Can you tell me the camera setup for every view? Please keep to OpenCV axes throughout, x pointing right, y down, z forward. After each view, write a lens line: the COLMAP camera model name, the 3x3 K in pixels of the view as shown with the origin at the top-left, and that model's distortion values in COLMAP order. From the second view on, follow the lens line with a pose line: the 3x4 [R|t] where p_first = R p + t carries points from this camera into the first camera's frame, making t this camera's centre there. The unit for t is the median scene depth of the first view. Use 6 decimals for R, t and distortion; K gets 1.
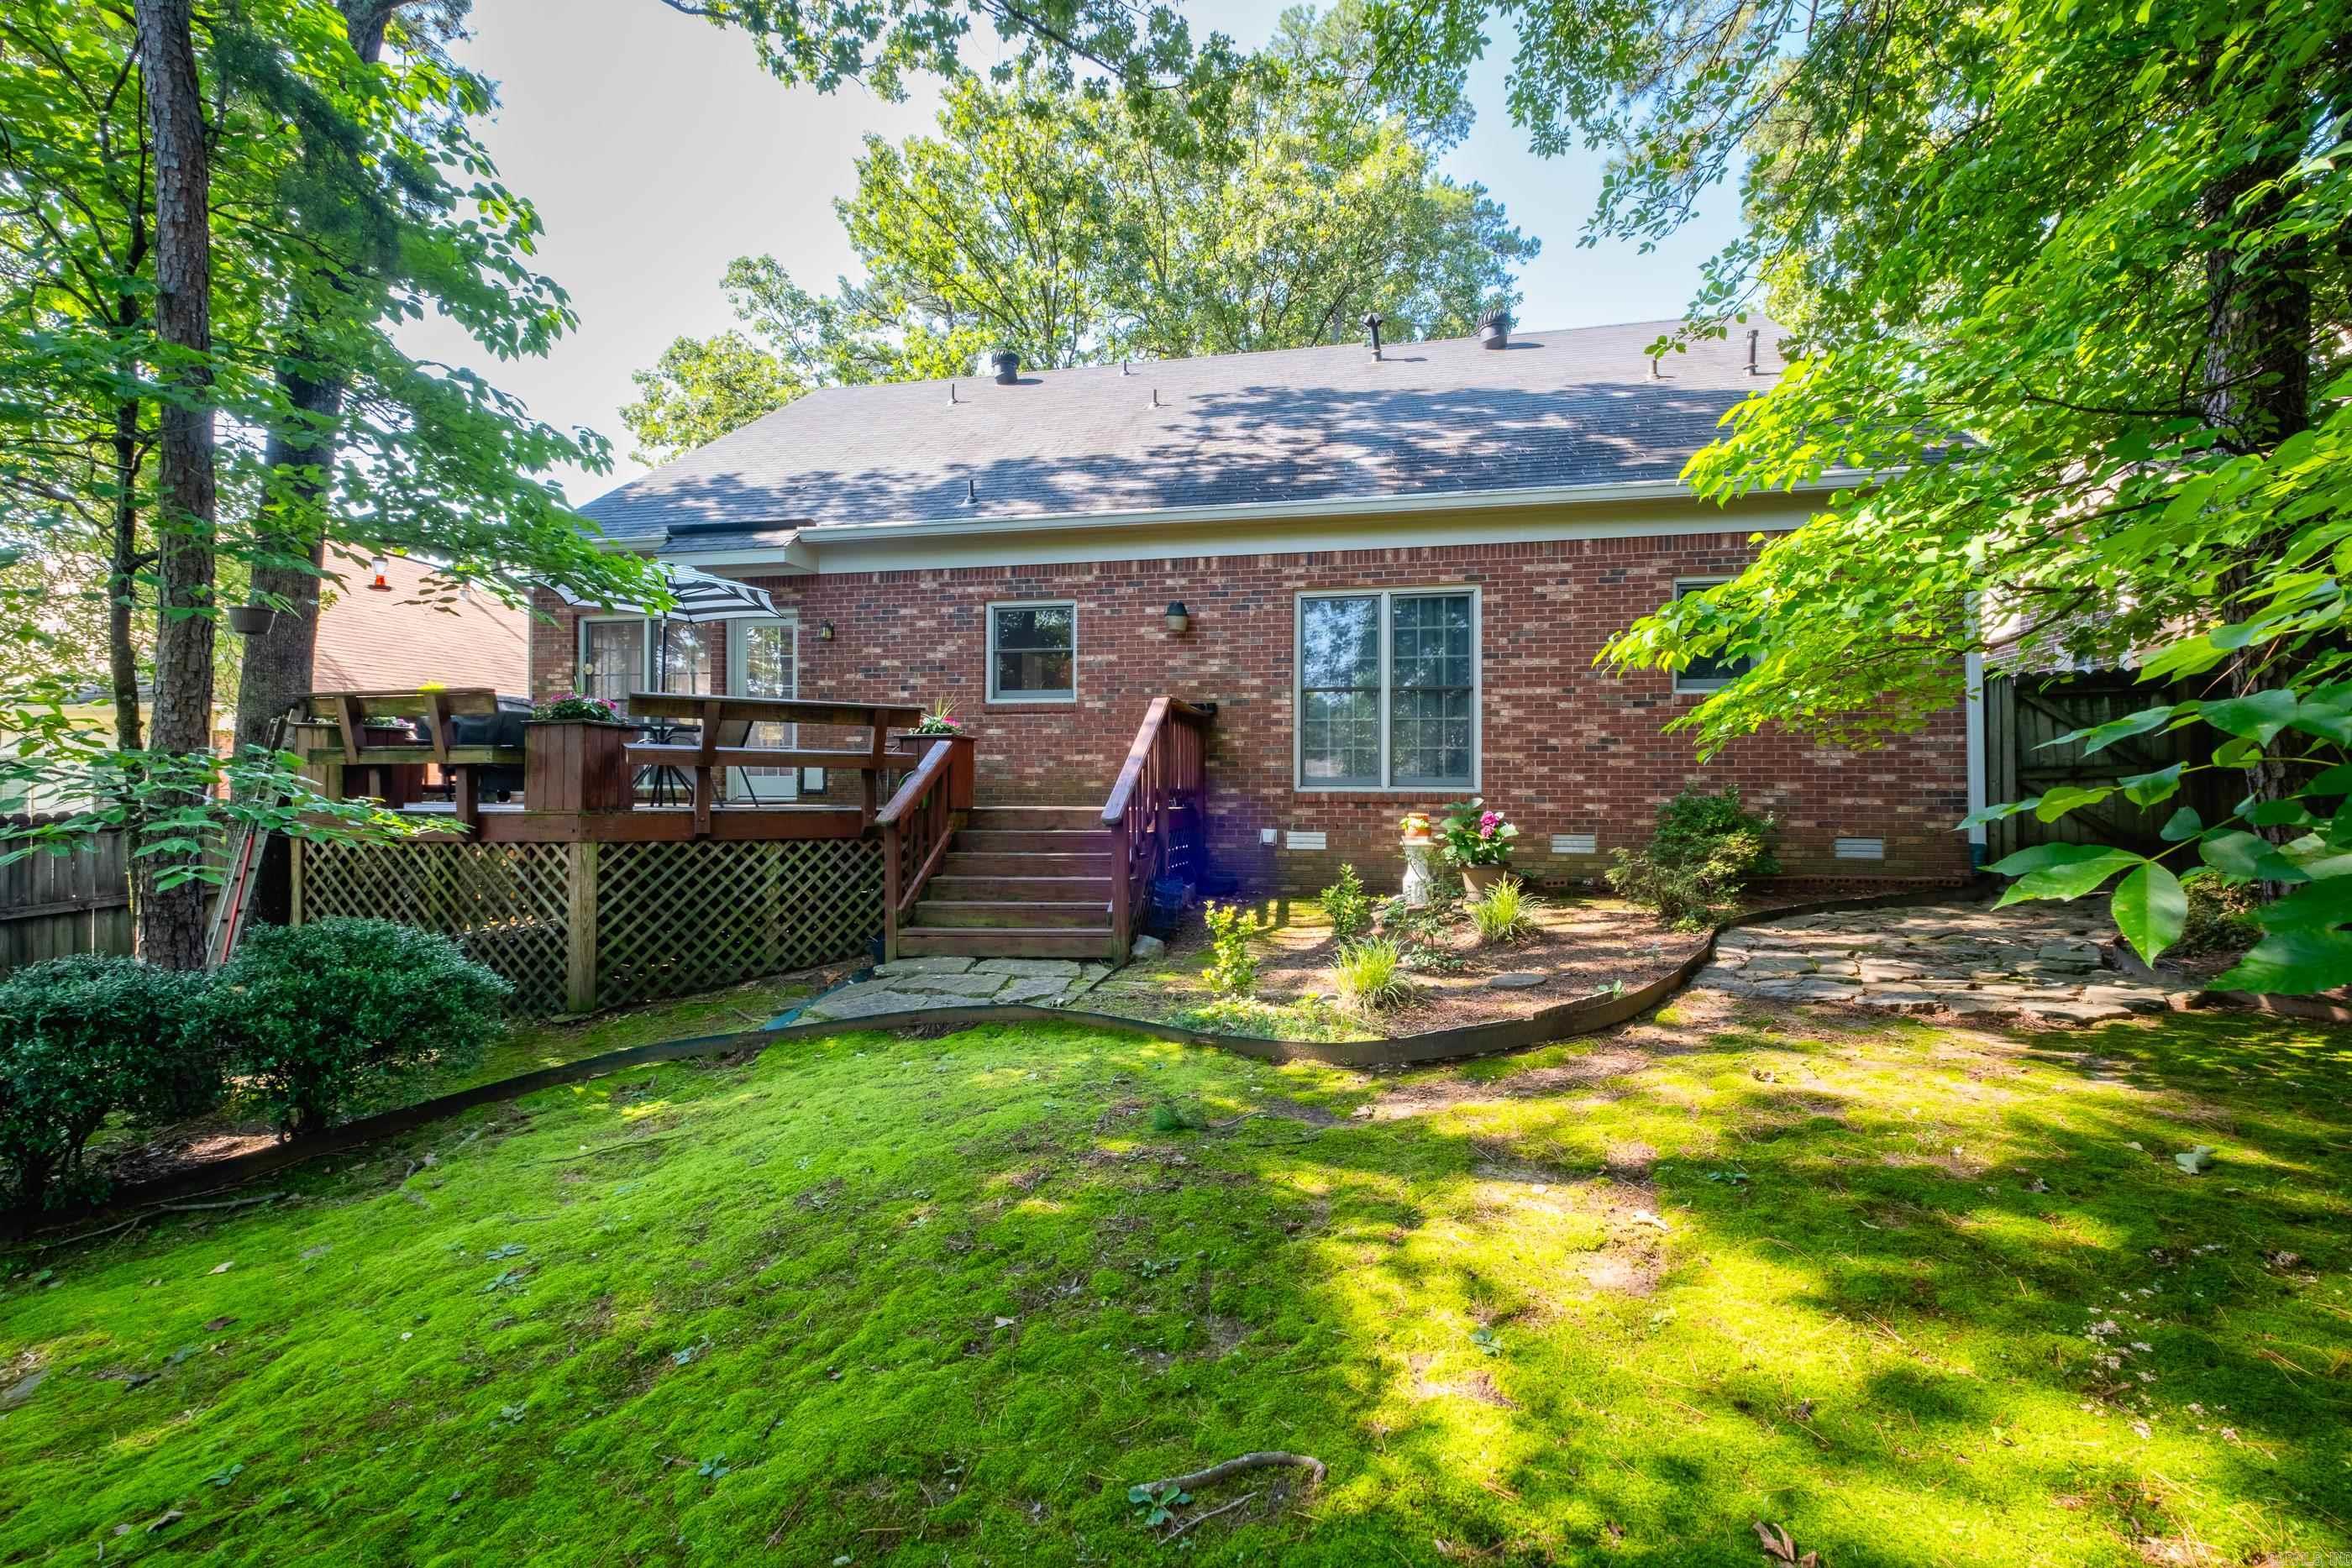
lens RADIAL K [[1126.3, 0, 1013.5], [0, 1126.3, 793.1], [0, 0, 1]] dist [0.003671, -0.000170]
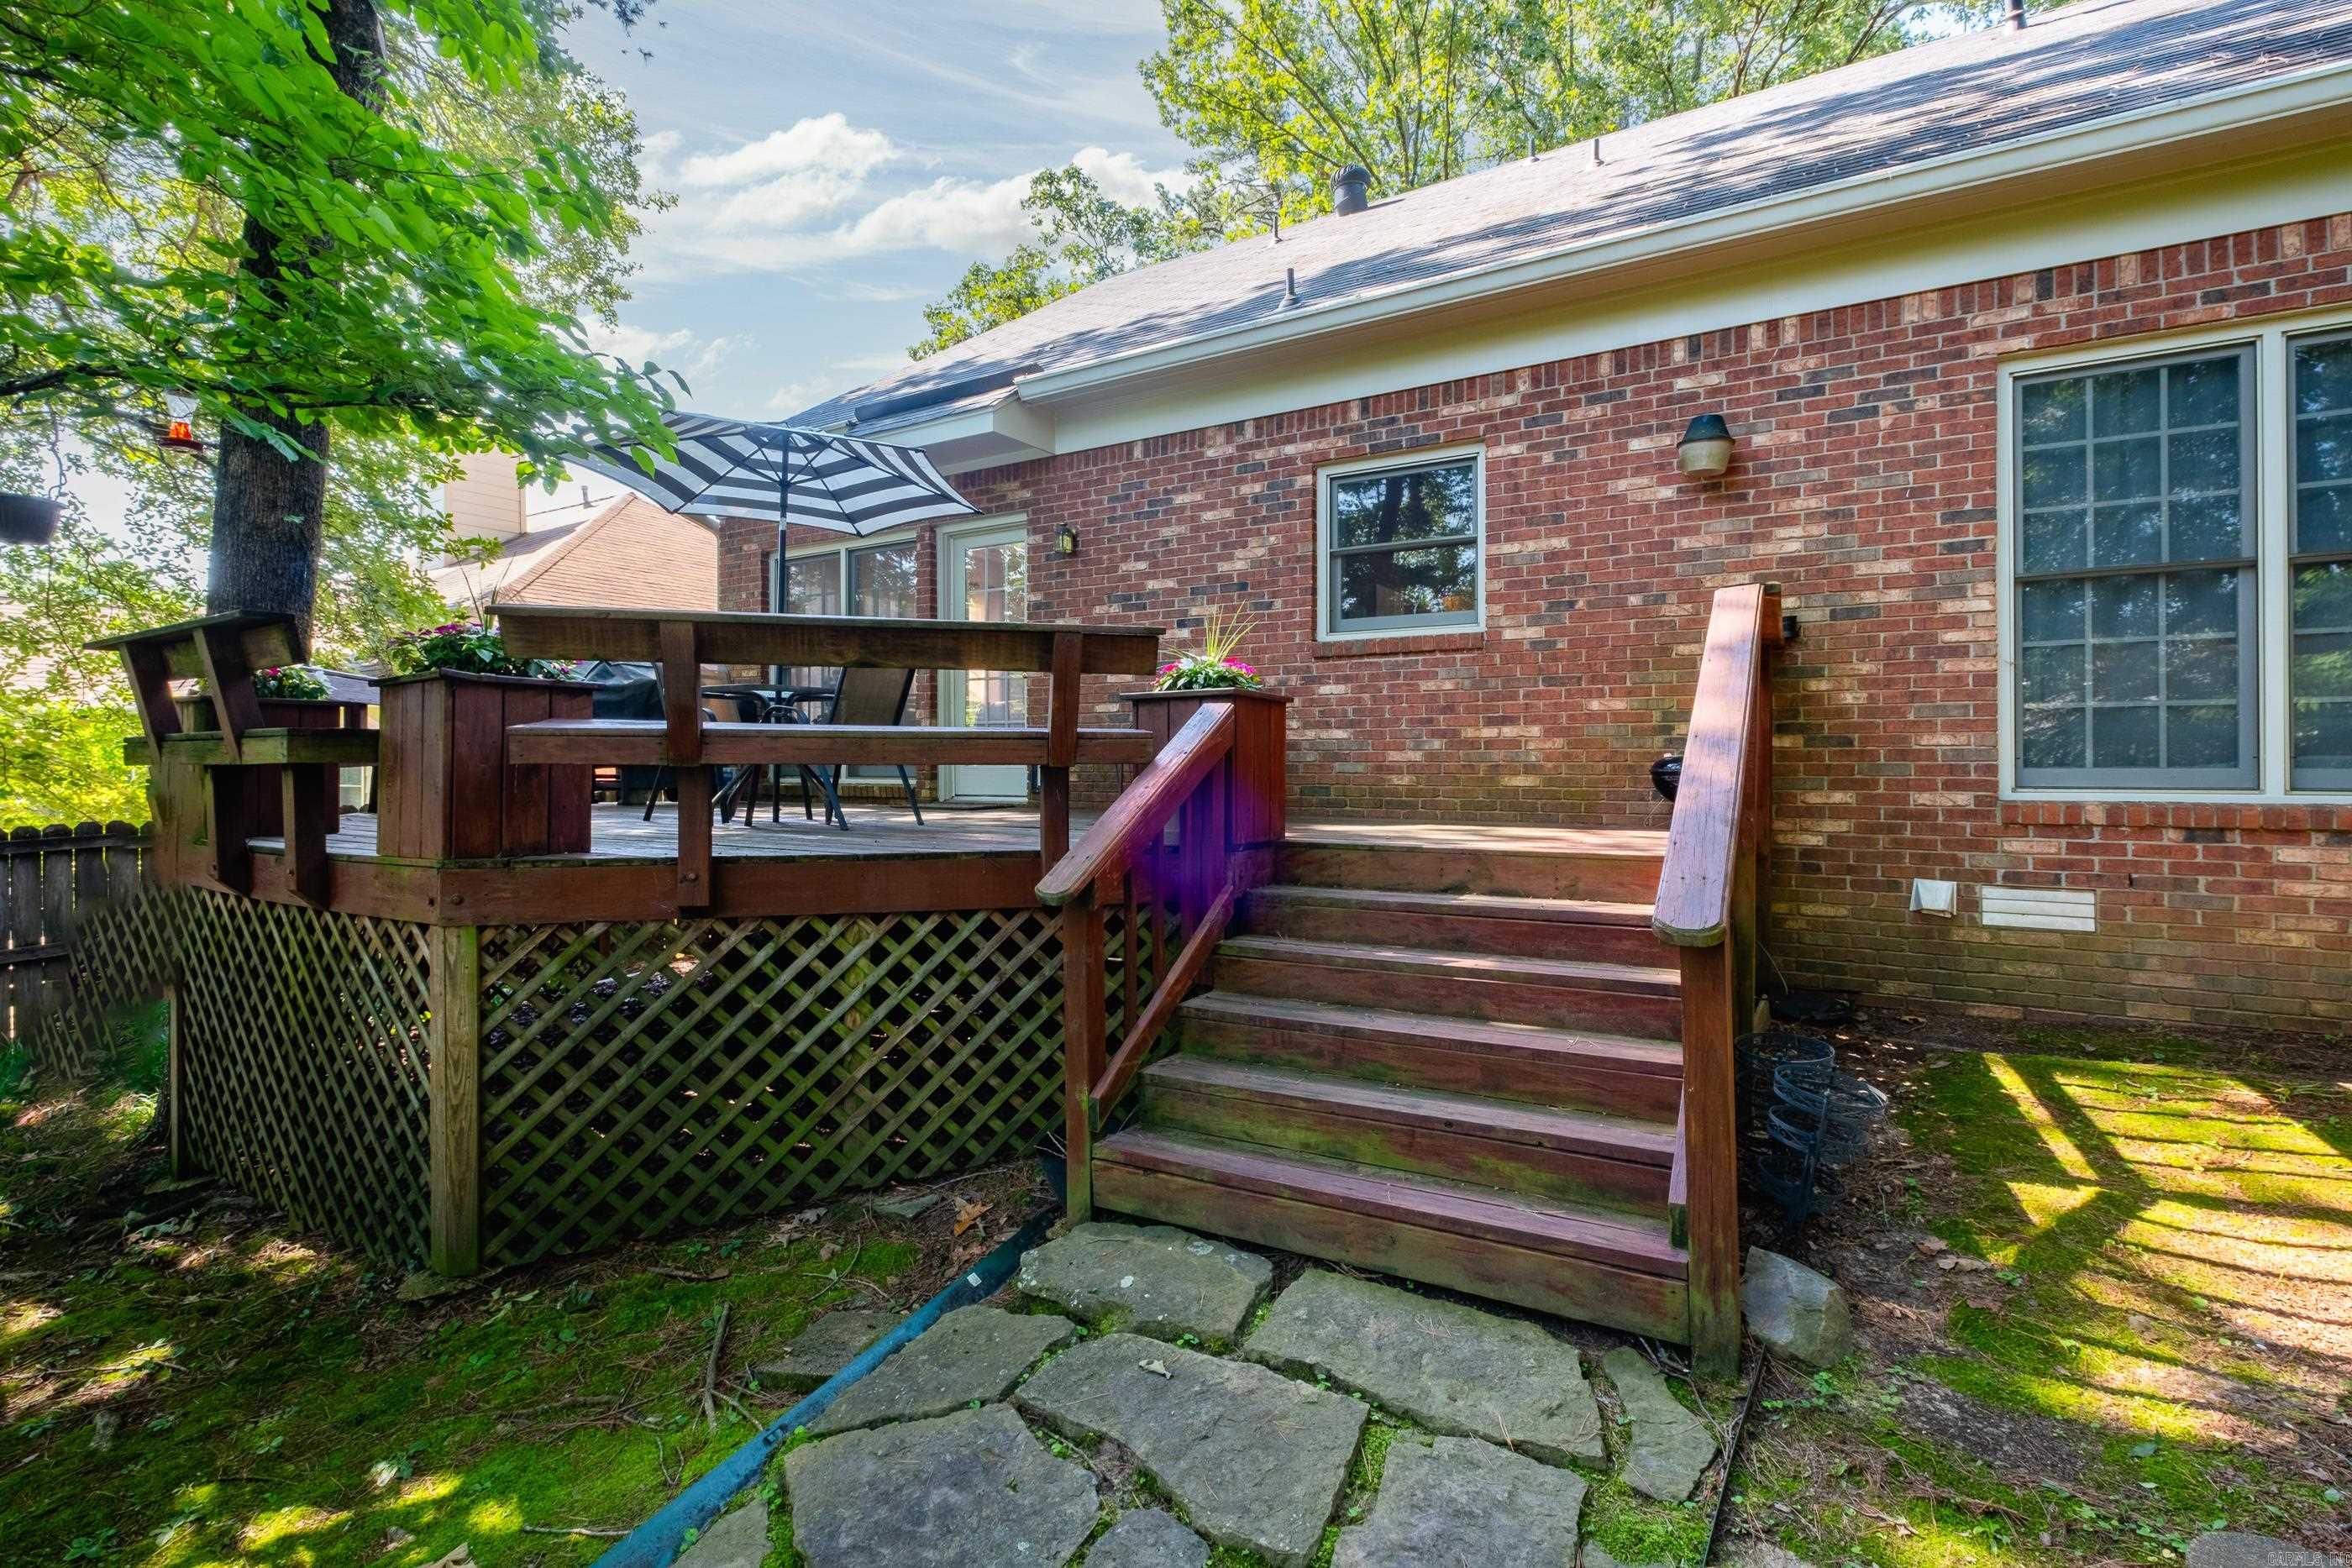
lens RADIAL K [[942.7, 0, 1125.5], [0, 942.7, 760.2], [0, 0, 1]] dist [0.001756, -0.000344]
pose [[0.969212, -0.007335, -0.246120, -0.001170], [0.007085, 0.999973, -0.001900, -0.019482], [0.246128, 0.000098, 0.969237, 0.541431]]
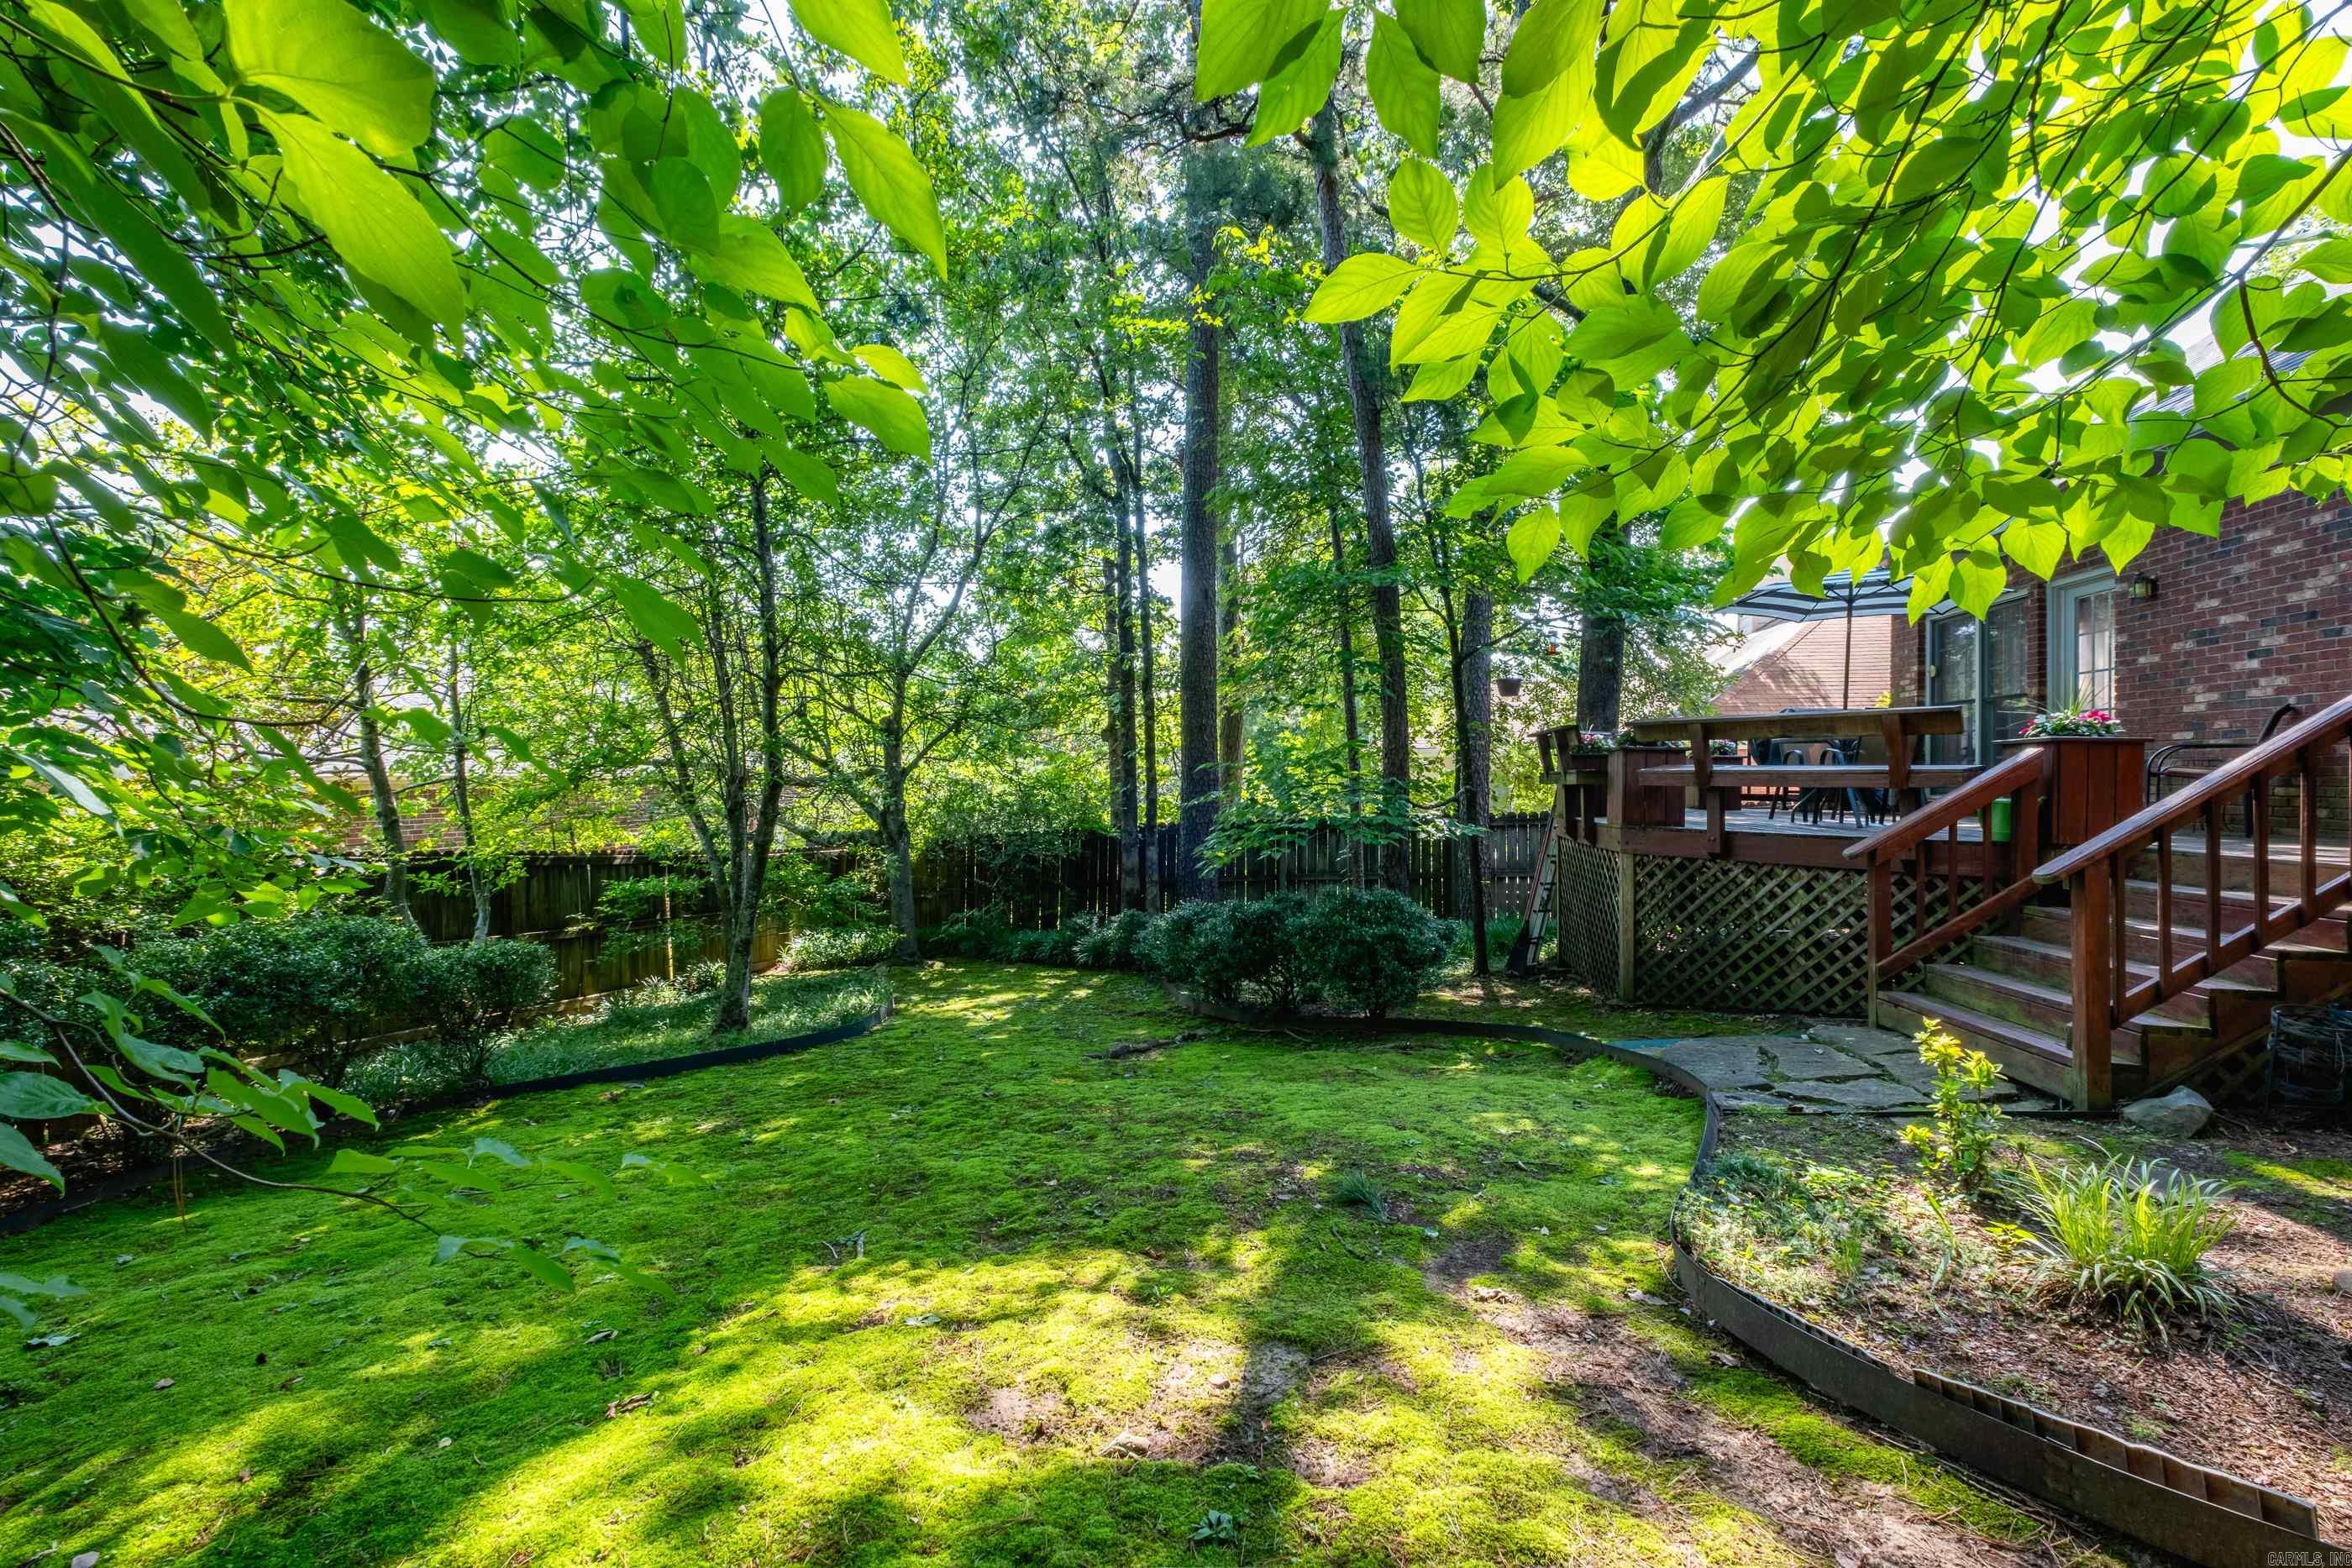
lens RADIAL K [[974.3, 0, 1176.0], [0, 974.3, 784.0], [0, 0, 1]] dist [0.009024, -0.000462]
pose [[0.088262, -0.000219, -0.996097, 0.453769], [0.002728, 0.999996, 0.000022, -0.022211], [0.996094, -0.002719, 0.088263, 0.363853]]
